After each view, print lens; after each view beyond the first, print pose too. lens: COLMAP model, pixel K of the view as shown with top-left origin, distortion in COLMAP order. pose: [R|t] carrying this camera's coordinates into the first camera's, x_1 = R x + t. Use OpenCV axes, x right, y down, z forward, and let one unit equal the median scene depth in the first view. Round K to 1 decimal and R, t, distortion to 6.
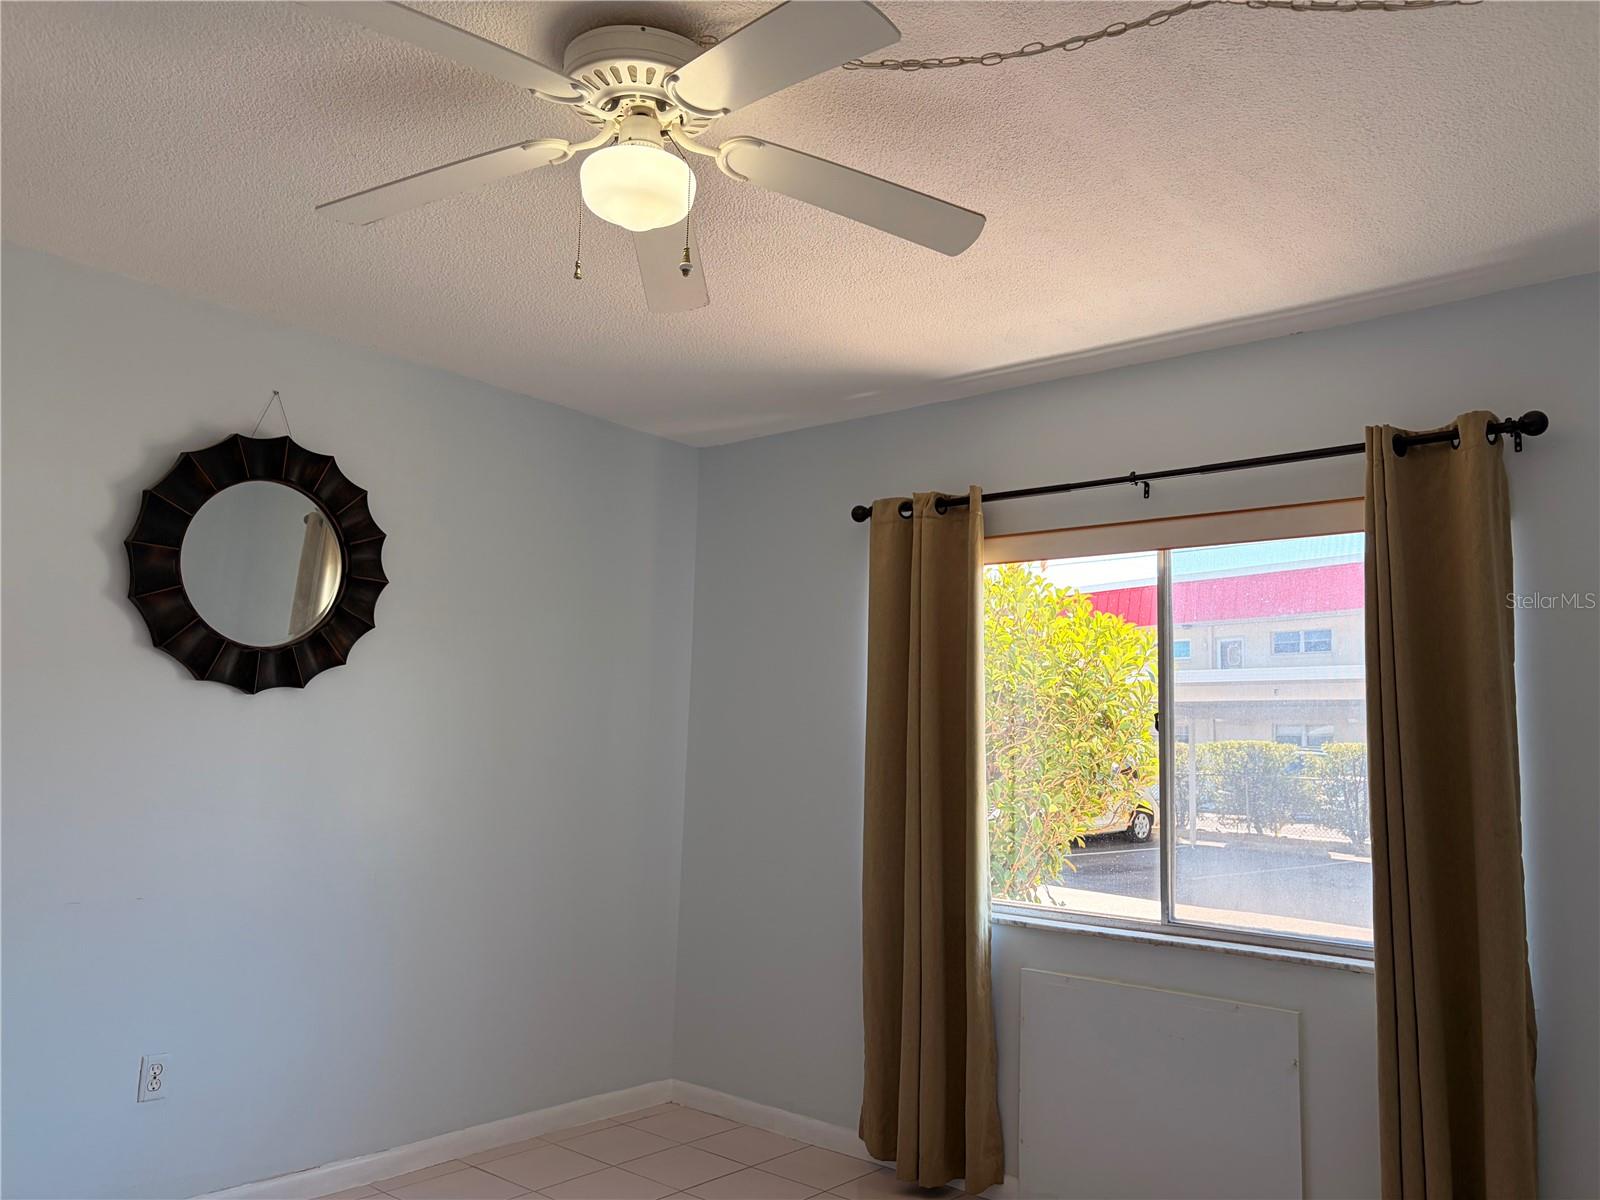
lens RADIAL K [[1204.2, 0, 793.4], [0, 1204.2, 593.6], [0, 0, 1]] dist [0.043283, -0.072434]
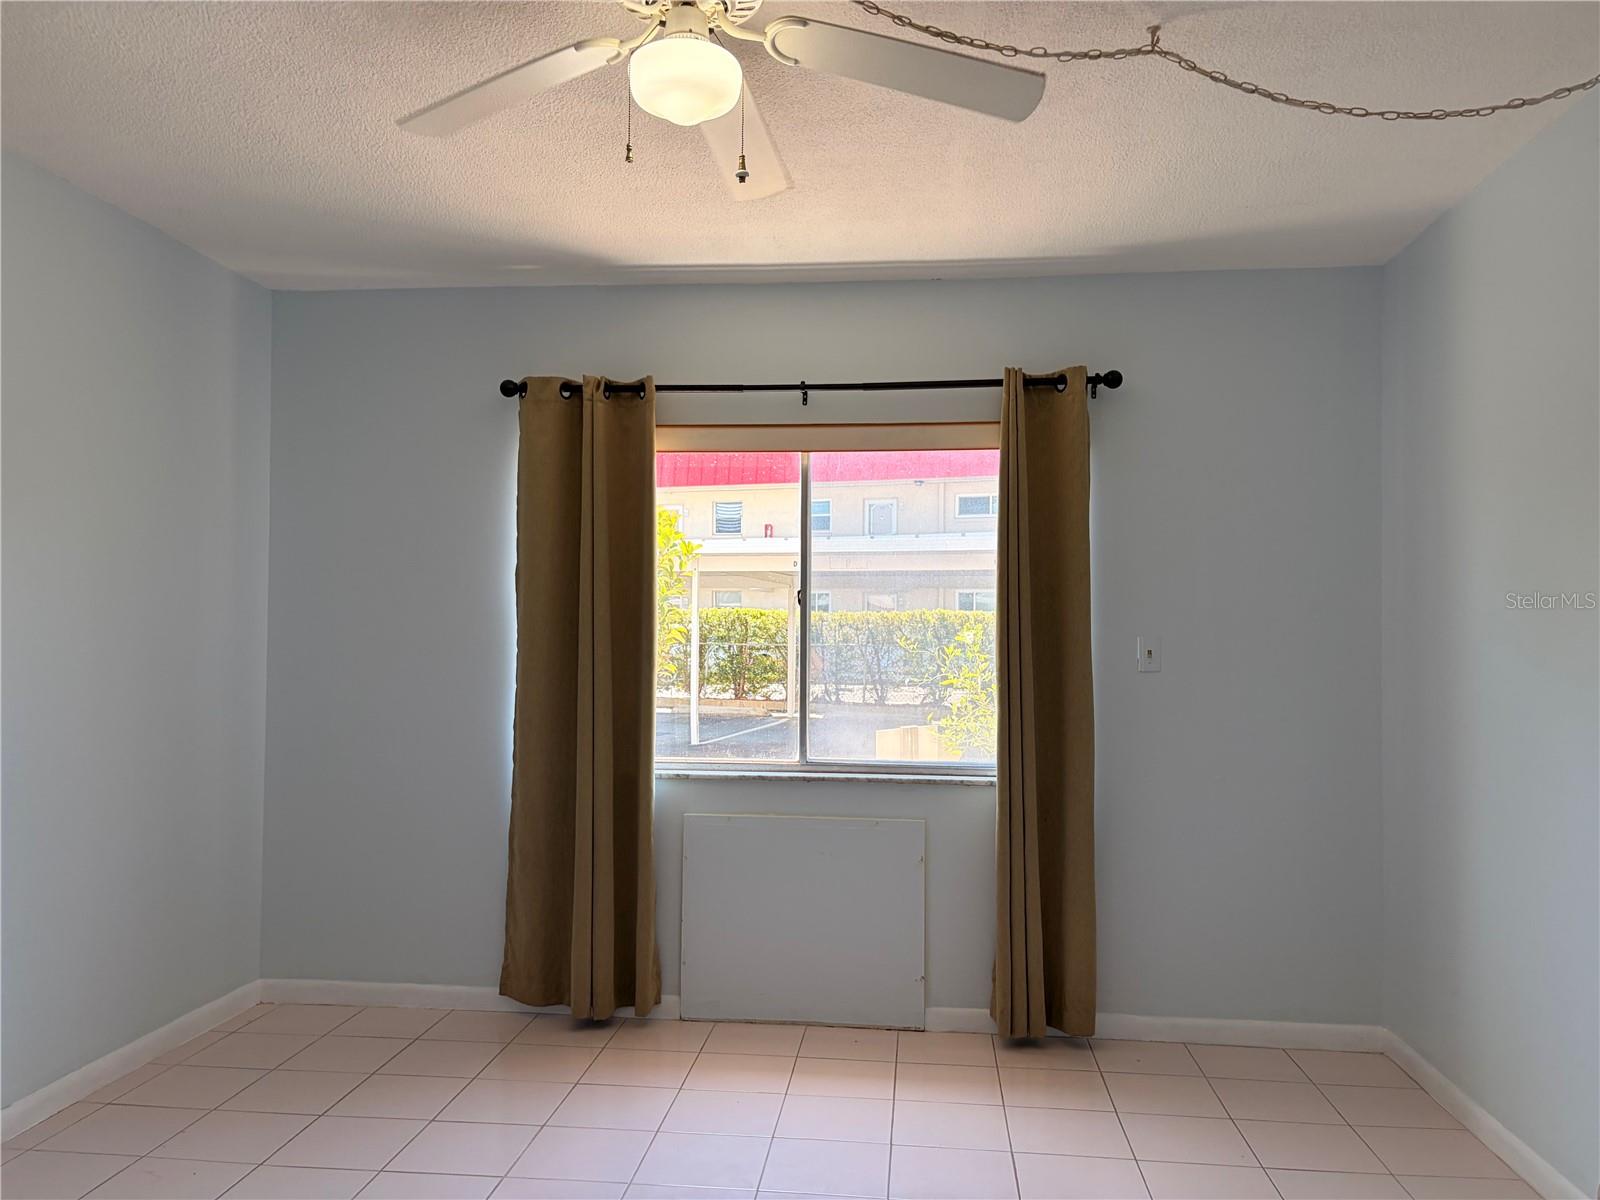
lens RADIAL K [[1204.2, 0, 793.9], [0, 1204.2, 591.6], [0, 0, 1]] dist [0.043283, -0.072434]
pose [[0.826396, -0.005600, 0.563062, -0.368732], [-0.055715, 0.994231, 0.091660, -0.005762], [-0.560327, -0.107118, 0.821316, 0.044610]]
